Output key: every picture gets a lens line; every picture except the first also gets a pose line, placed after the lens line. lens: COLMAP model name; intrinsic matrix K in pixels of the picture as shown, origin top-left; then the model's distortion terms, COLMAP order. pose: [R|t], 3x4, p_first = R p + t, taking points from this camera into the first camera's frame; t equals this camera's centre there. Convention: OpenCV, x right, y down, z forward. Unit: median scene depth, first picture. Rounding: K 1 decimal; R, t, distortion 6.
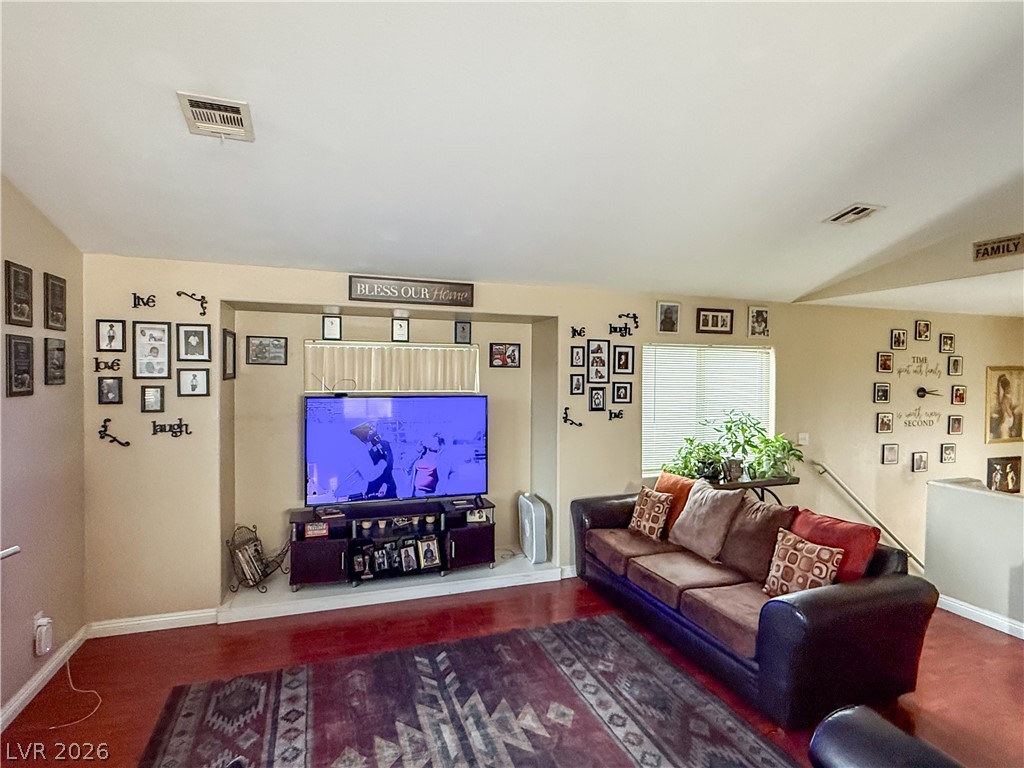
lens RADIAL K [[535.2, 0, 511.7], [0, 535.2, 382.2], [0, 0, 1]] dist [0.004306, -0.002172]
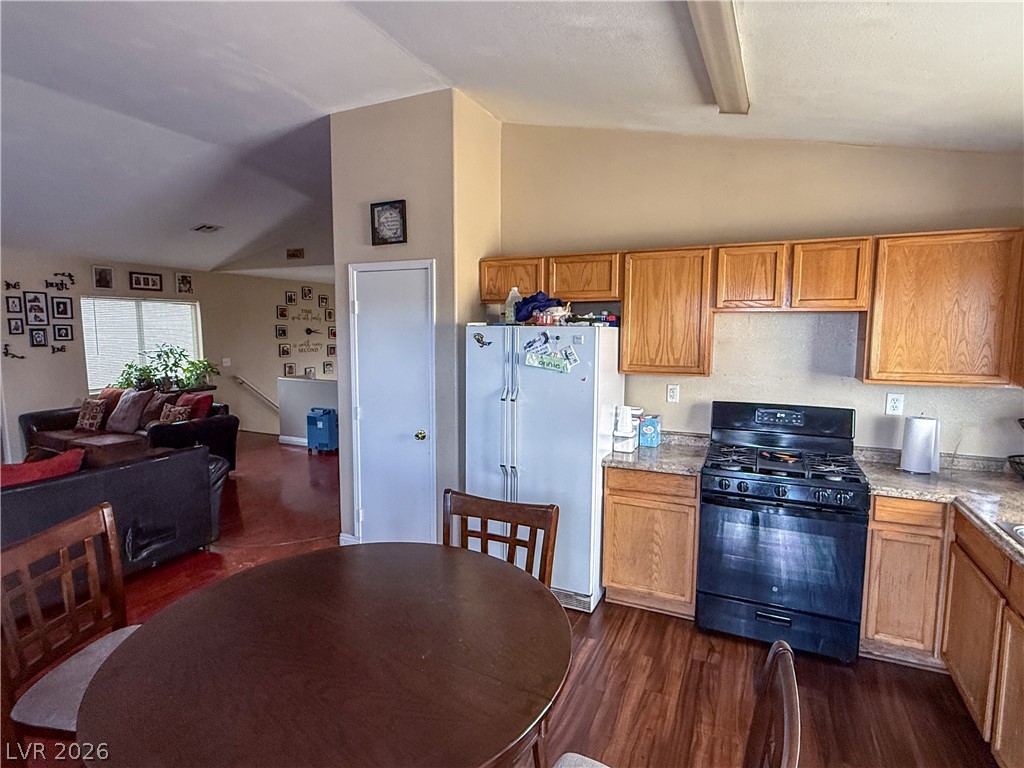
lens RADIAL K [[535.2, 0, 511.9], [0, 535.2, 381.8], [0, 0, 1]] dist [0.004306, -0.002172]
pose [[0.700216, -0.079510, 0.709490, 0.030531], [0.013921, 0.995111, 0.097779, 0.026584], [-0.713795, -0.058590, 0.697899, -0.747419]]
